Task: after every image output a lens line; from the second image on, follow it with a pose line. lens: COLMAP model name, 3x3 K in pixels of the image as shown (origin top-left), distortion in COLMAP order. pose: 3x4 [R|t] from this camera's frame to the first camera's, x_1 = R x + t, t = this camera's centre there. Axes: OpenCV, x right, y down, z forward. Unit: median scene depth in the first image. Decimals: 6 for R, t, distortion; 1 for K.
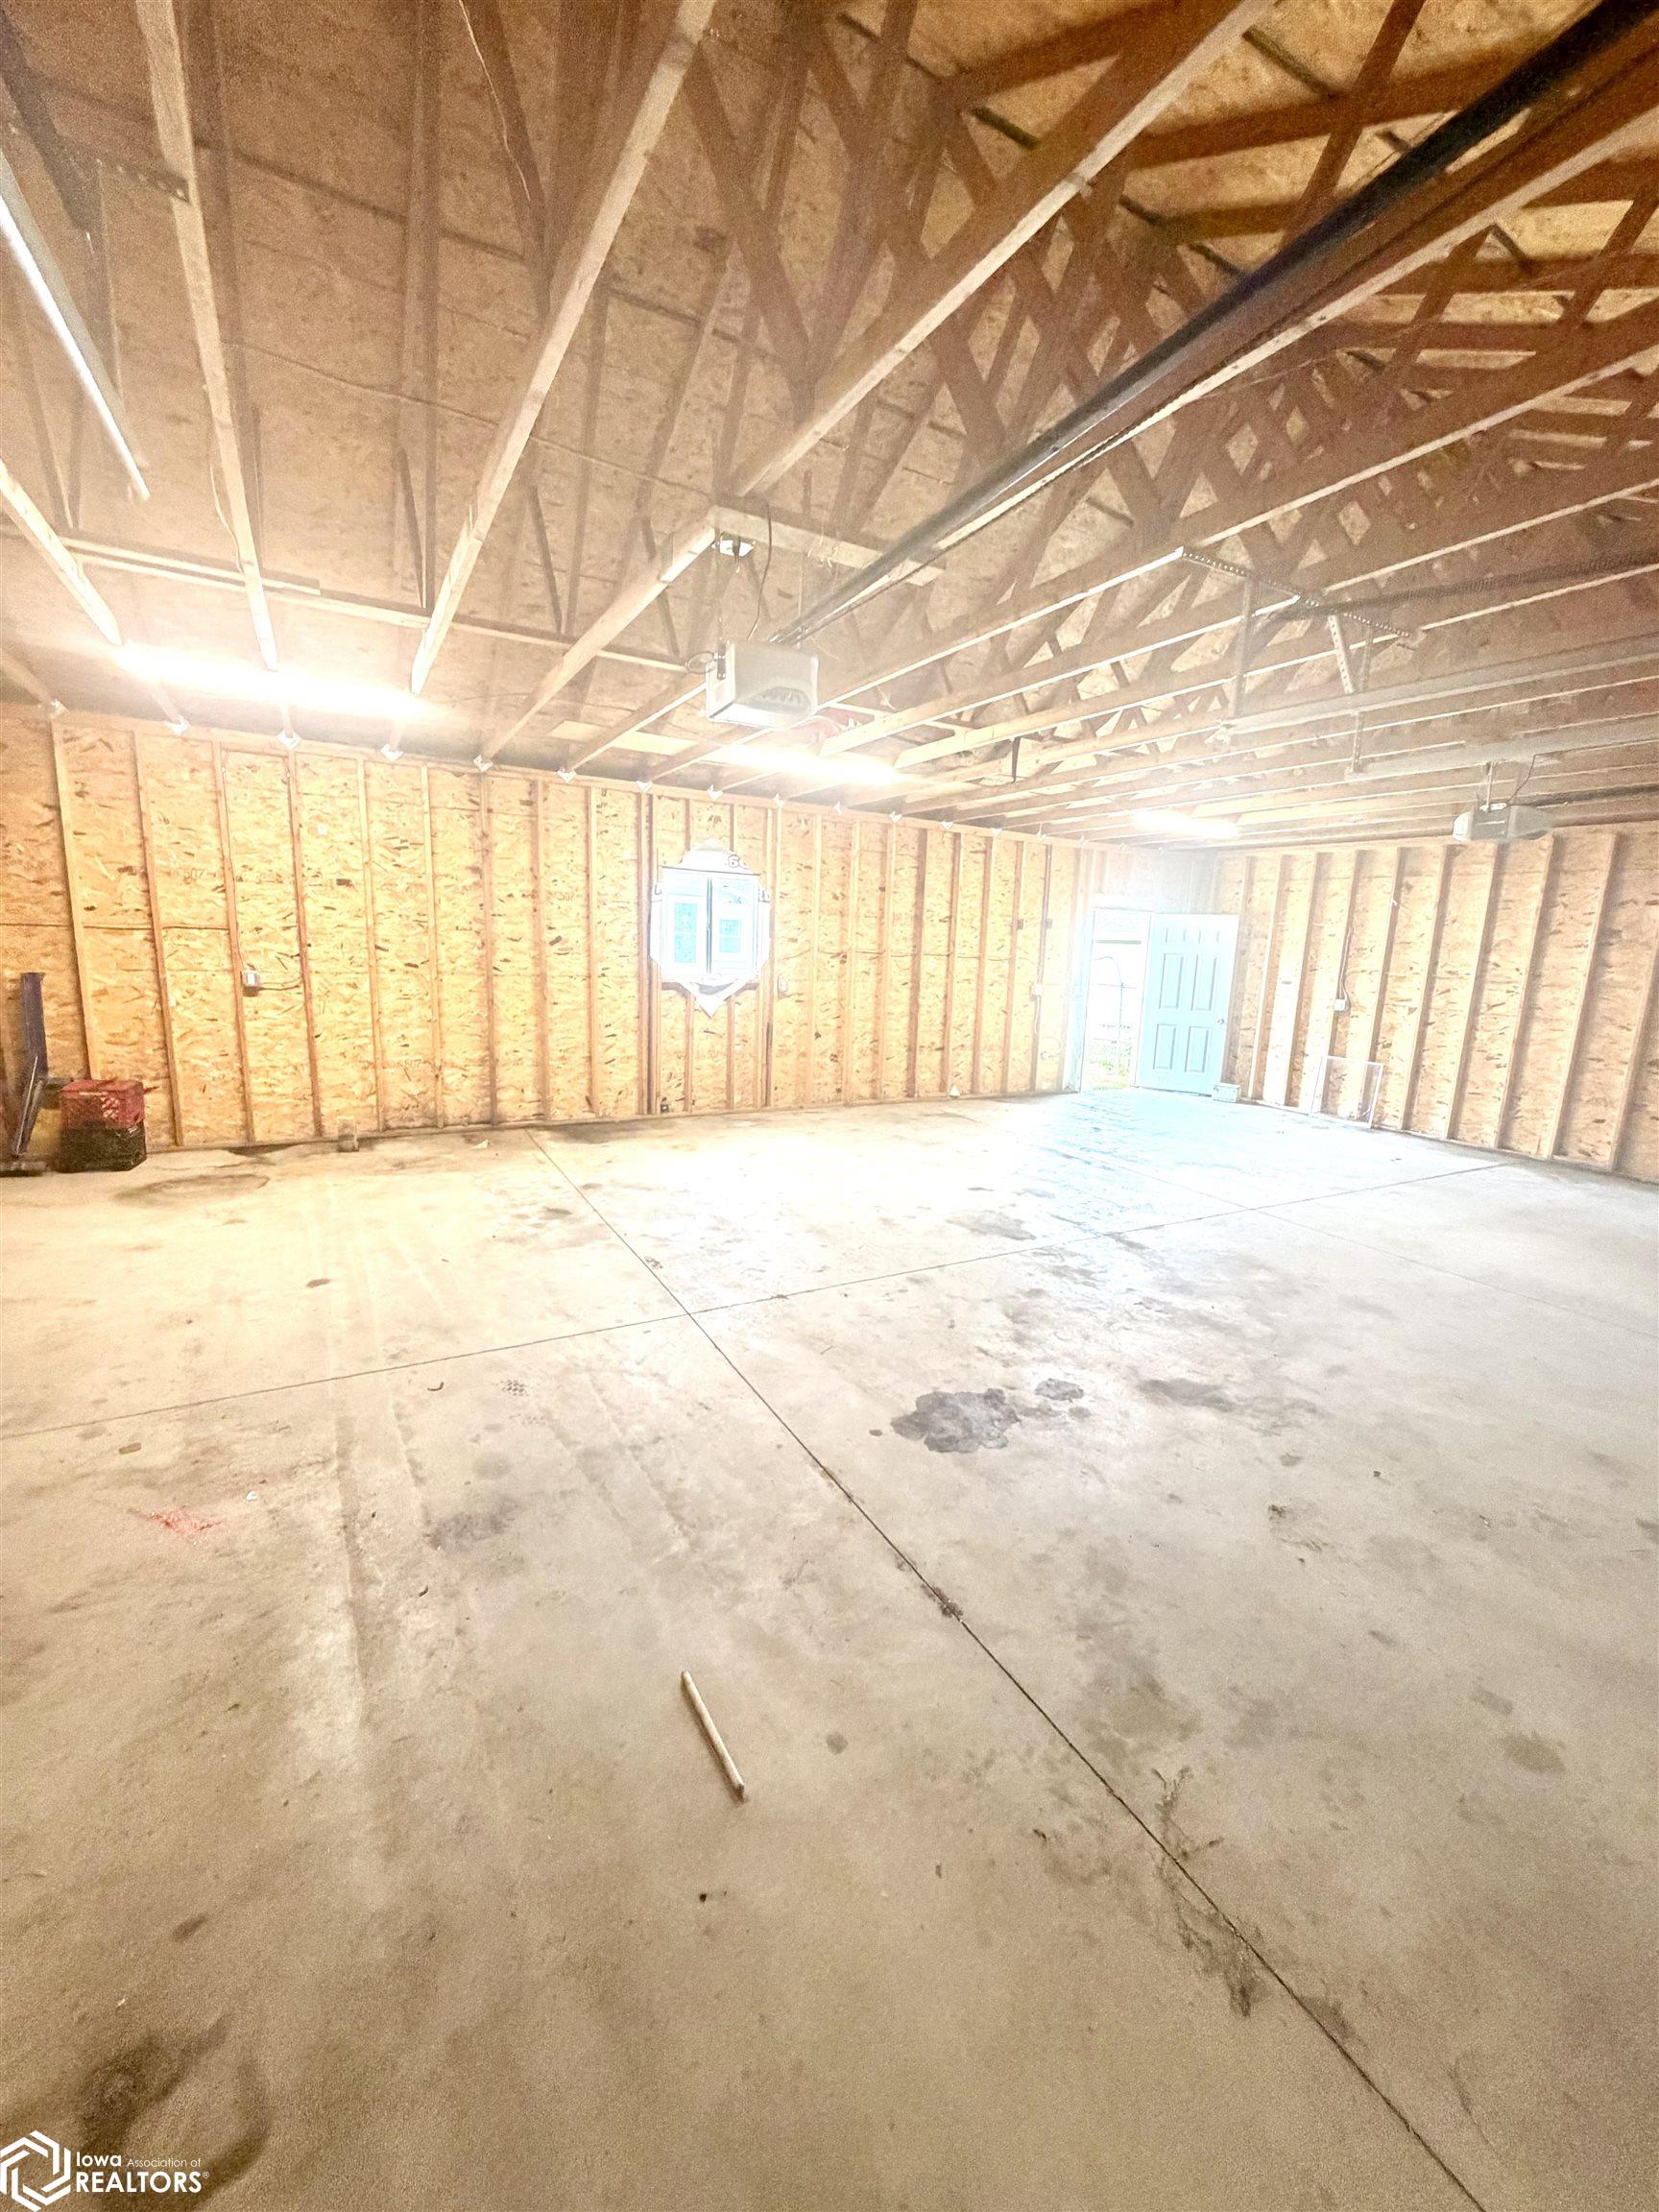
lens RADIAL K [[880.3, 0, 829.5], [0, 880.3, 1106.0], [0, 0, 1]] dist [0.001818, -0.000457]
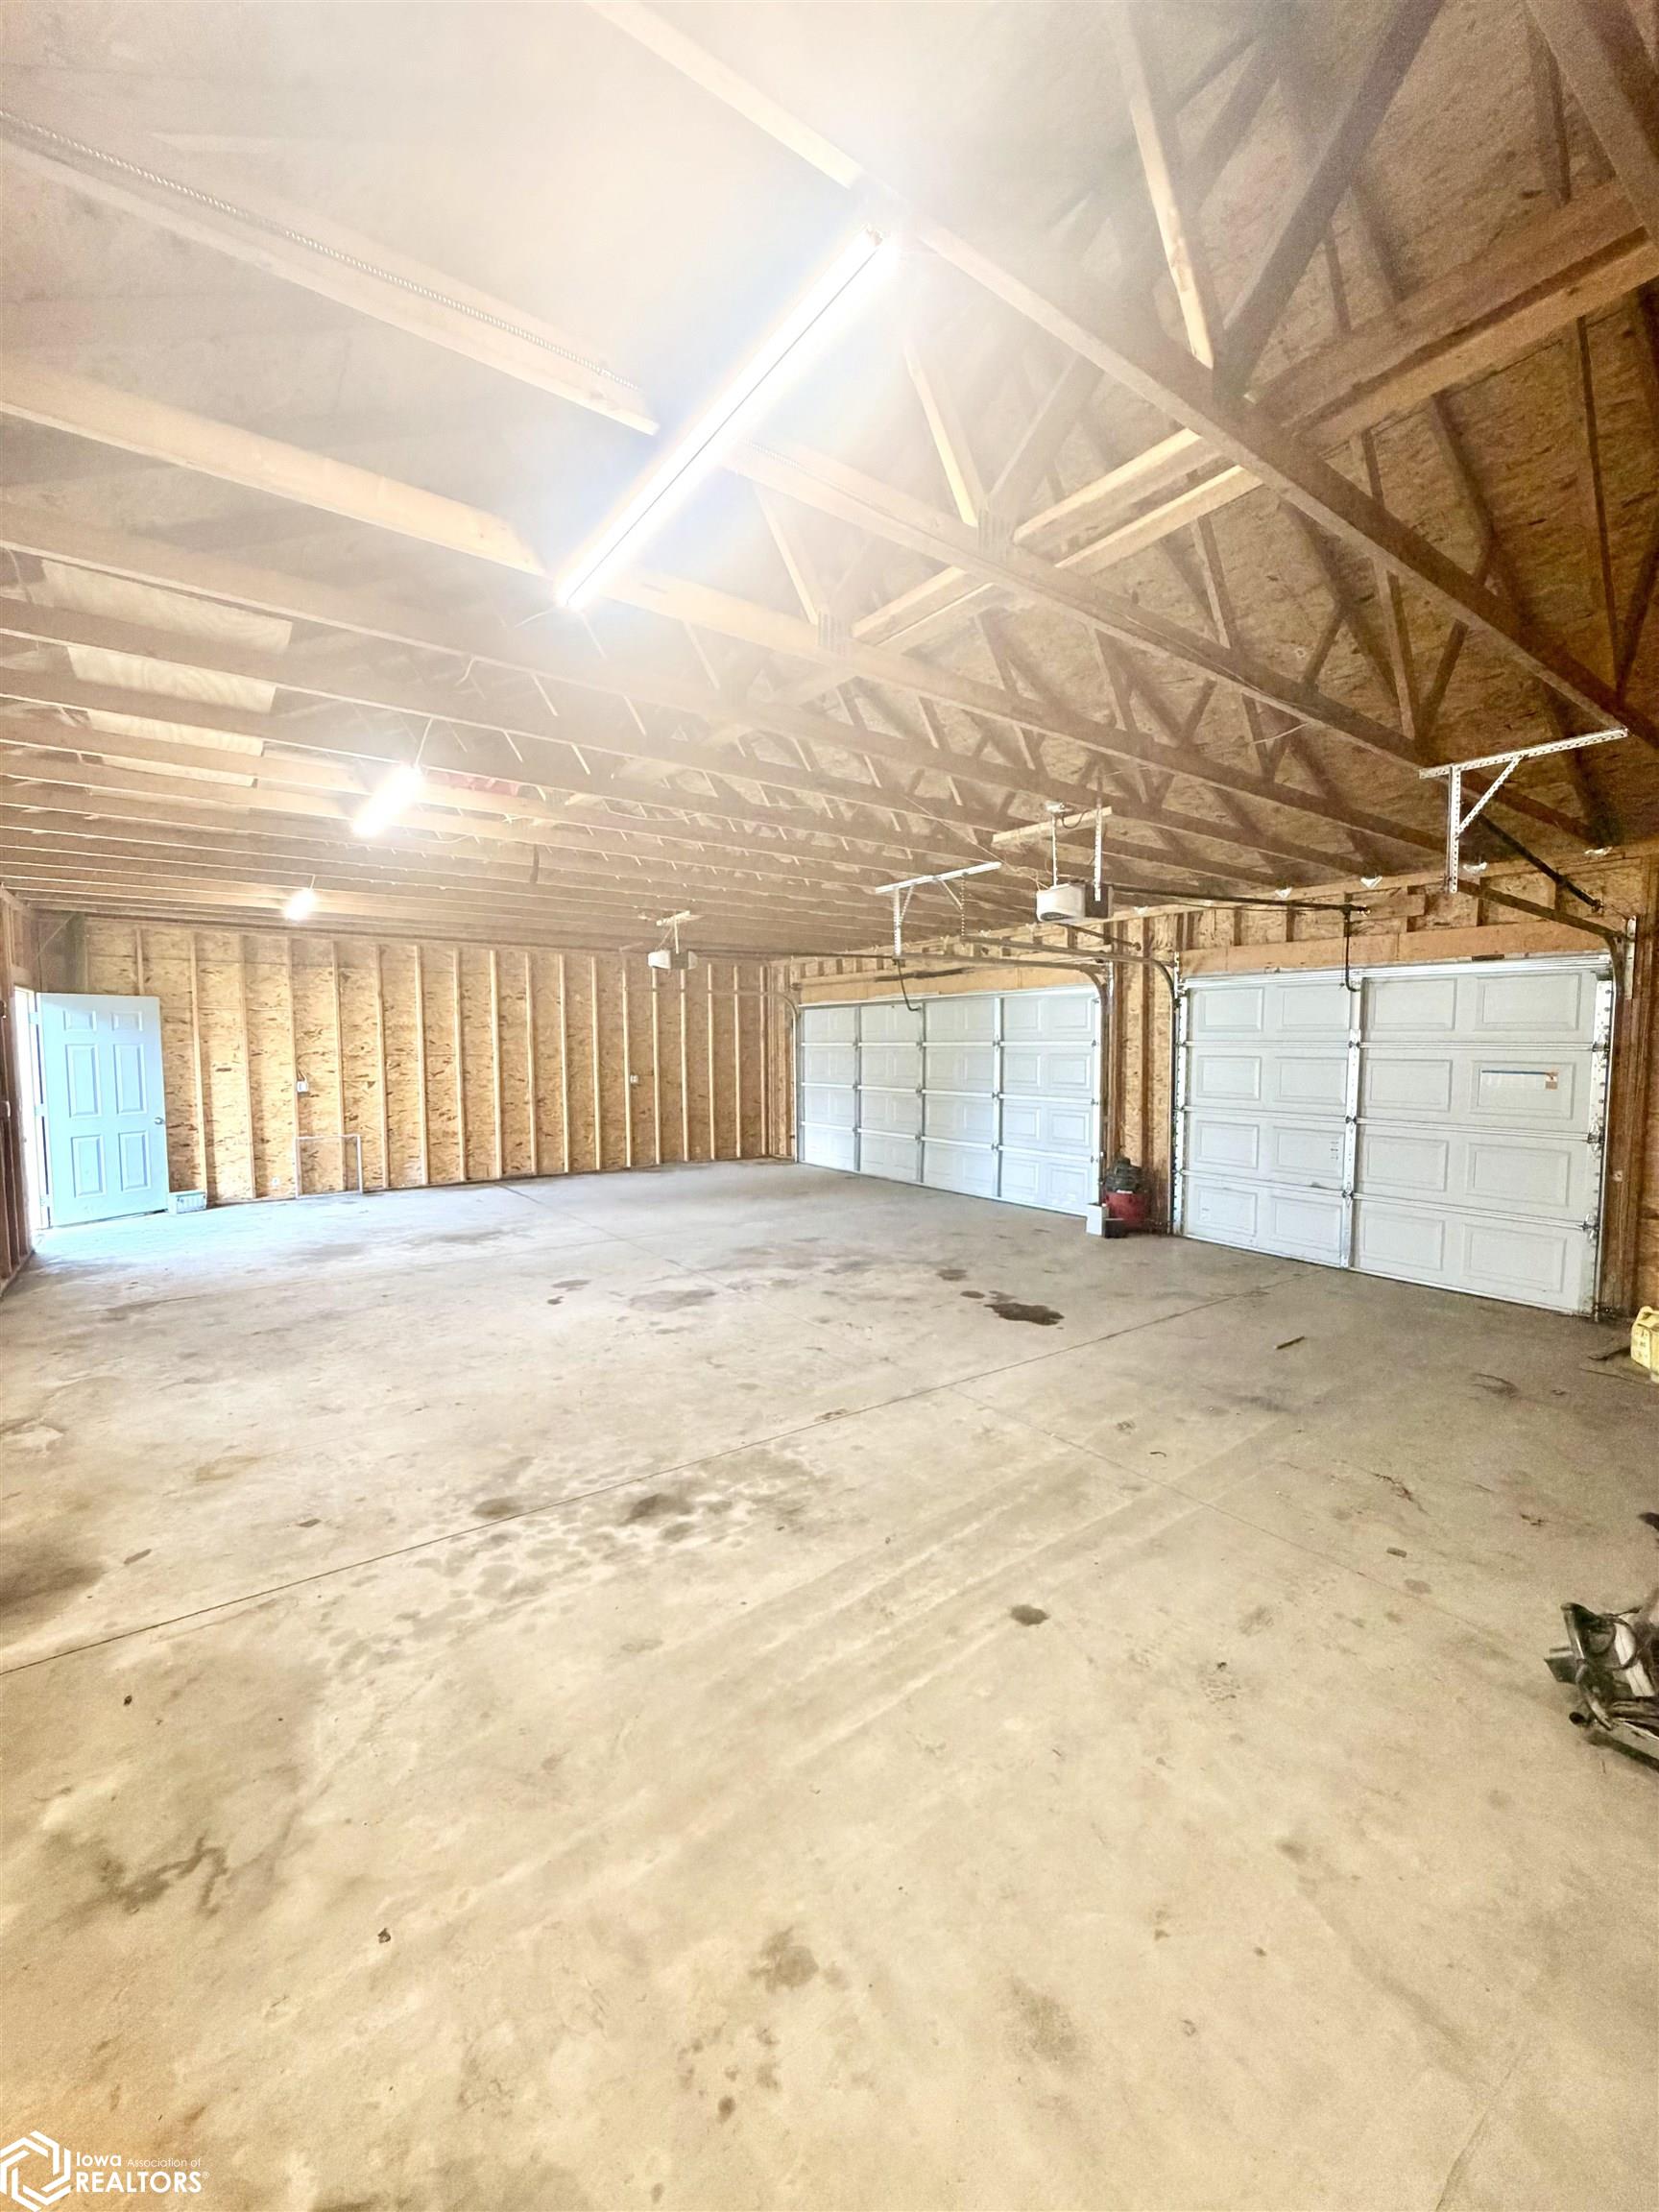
lens RADIAL K [[882.7, 0, 831.3], [0, 882.7, 1101.0], [0, 0, 1]] dist [-0.002183, 0.000836]
pose [[-0.117597, -0.108697, 0.987095, -0.934982], [0.178527, 0.975483, 0.128687, -0.221159], [-0.976882, 0.191357, -0.095309, 0.912456]]
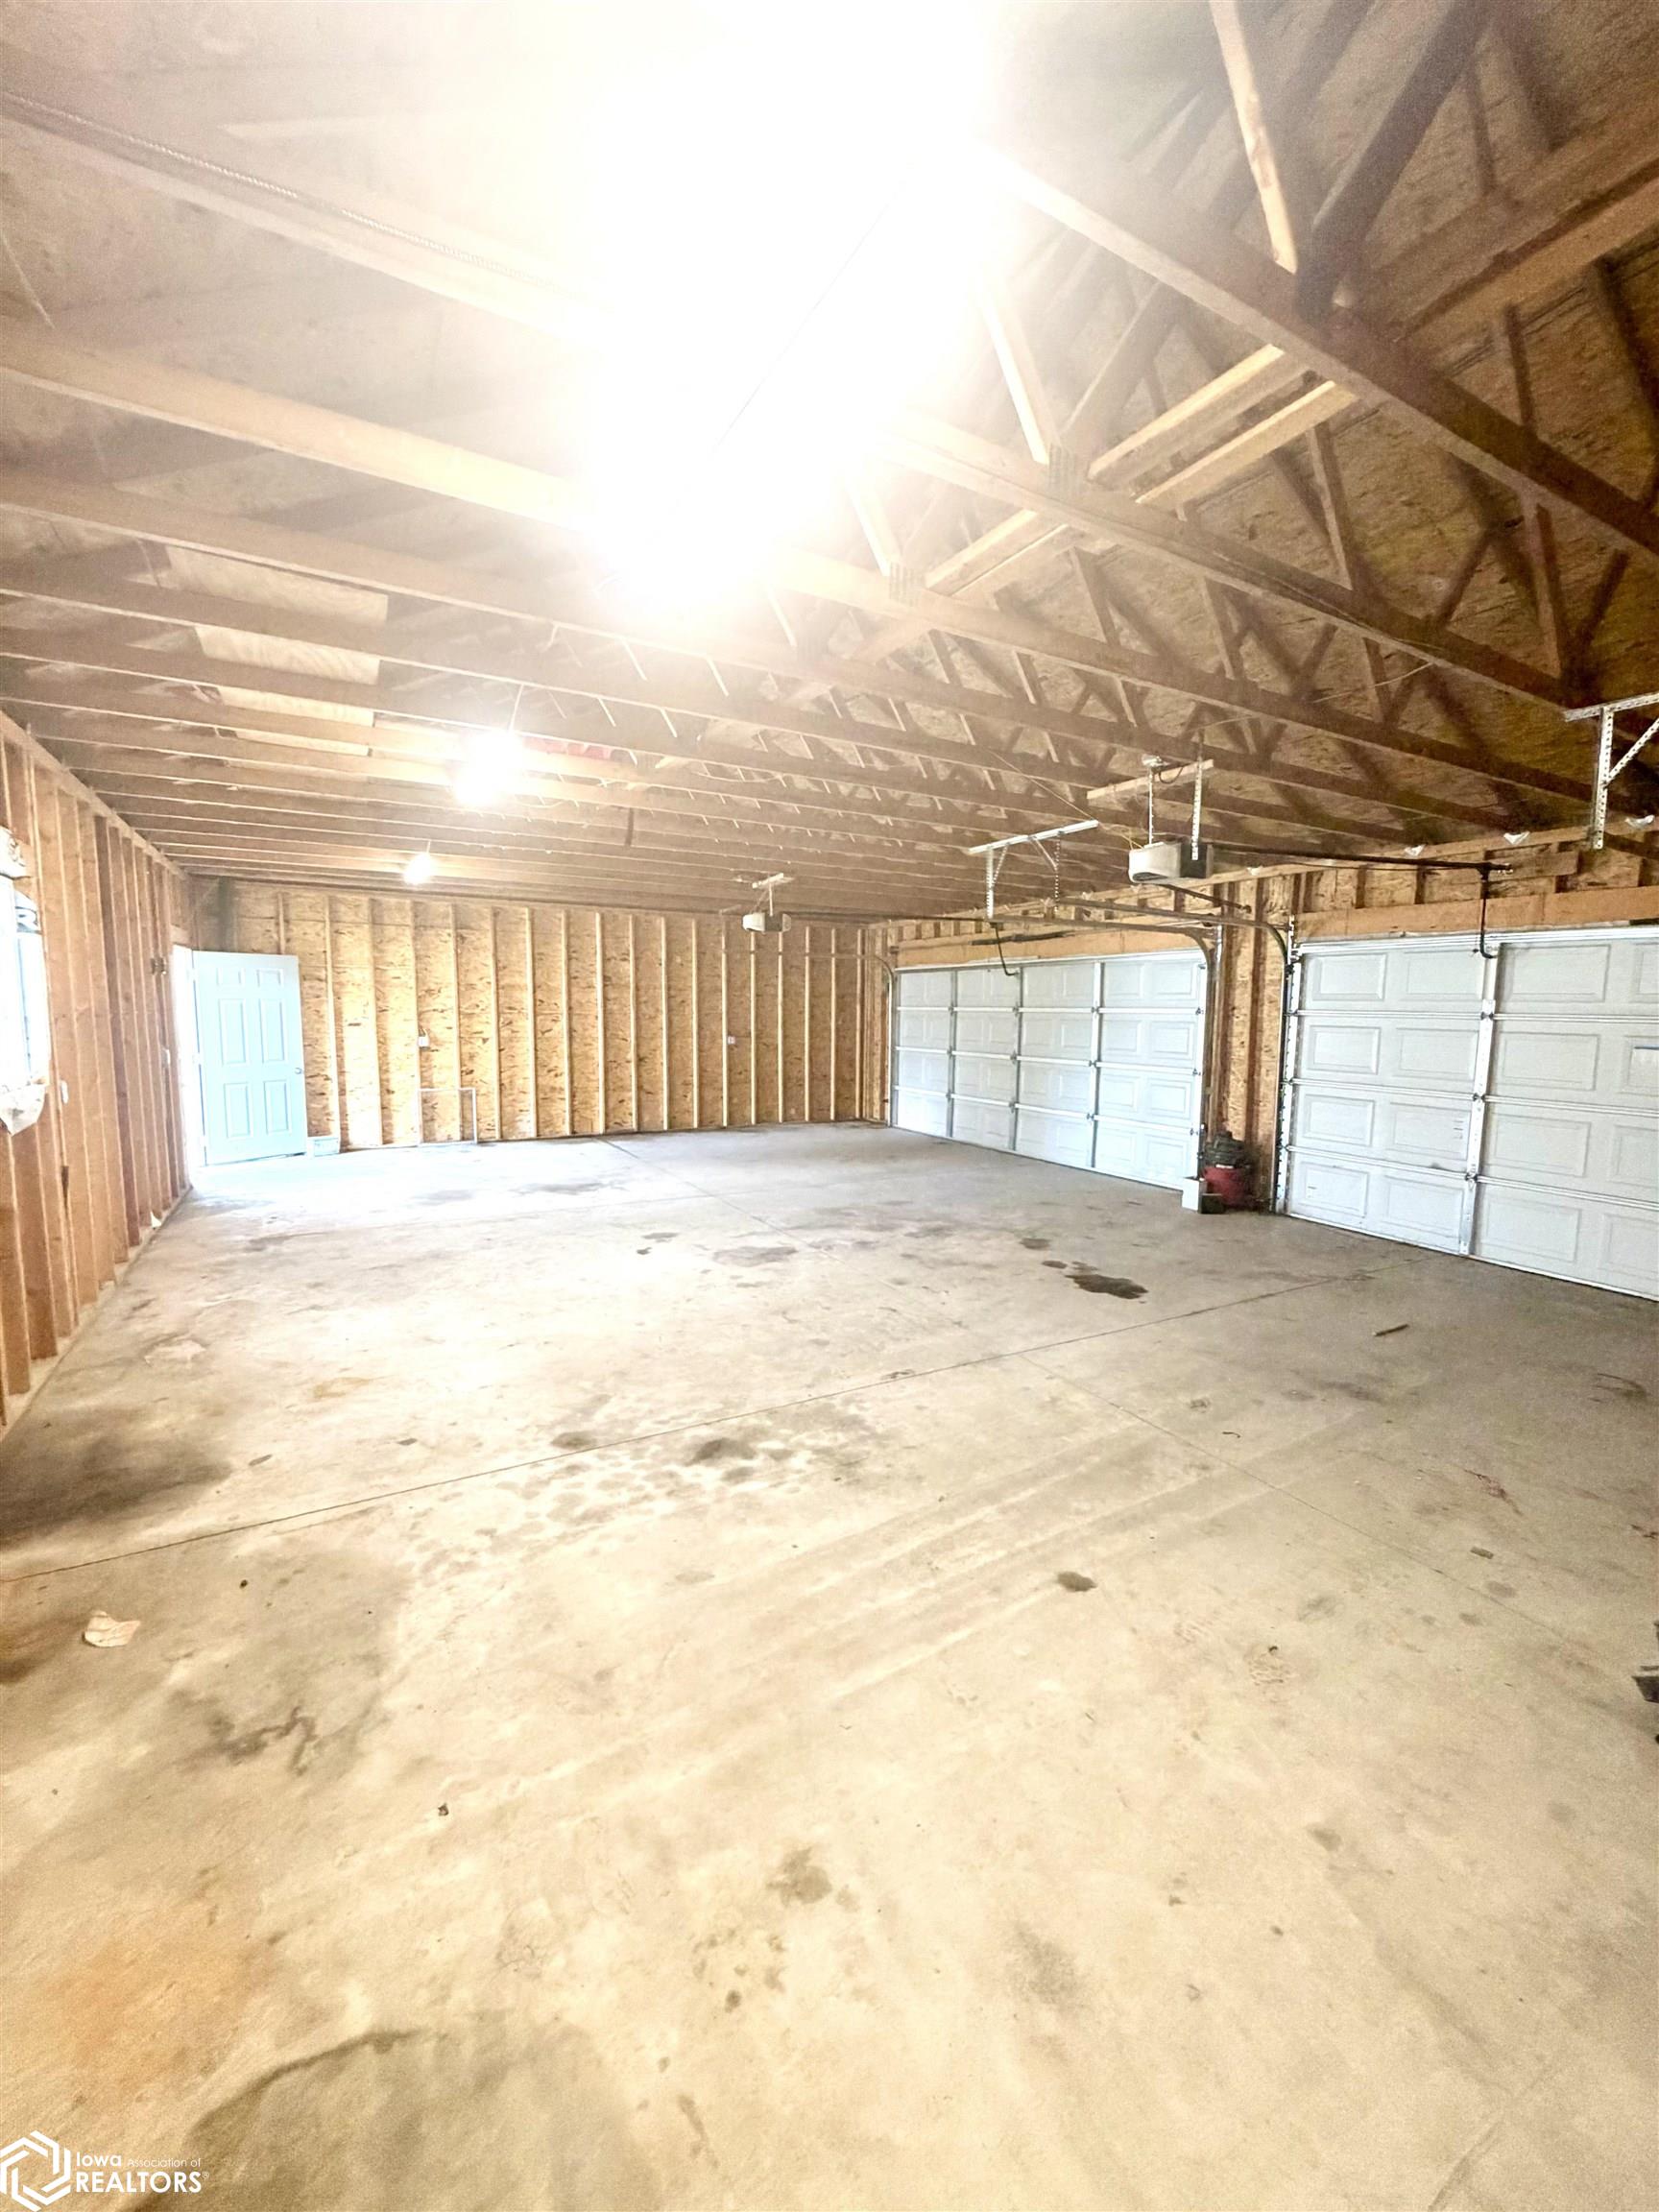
lens RADIAL K [[882.7, 0, 831.3], [0, 882.7, 1101.0], [0, 0, 1]] dist [-0.002183, 0.000836]
pose [[0.001407, -0.149446, 0.988769, -0.939593], [0.171770, 0.974110, 0.146985, -0.214739], [-0.985136, 0.169634, 0.027041, 0.886903]]
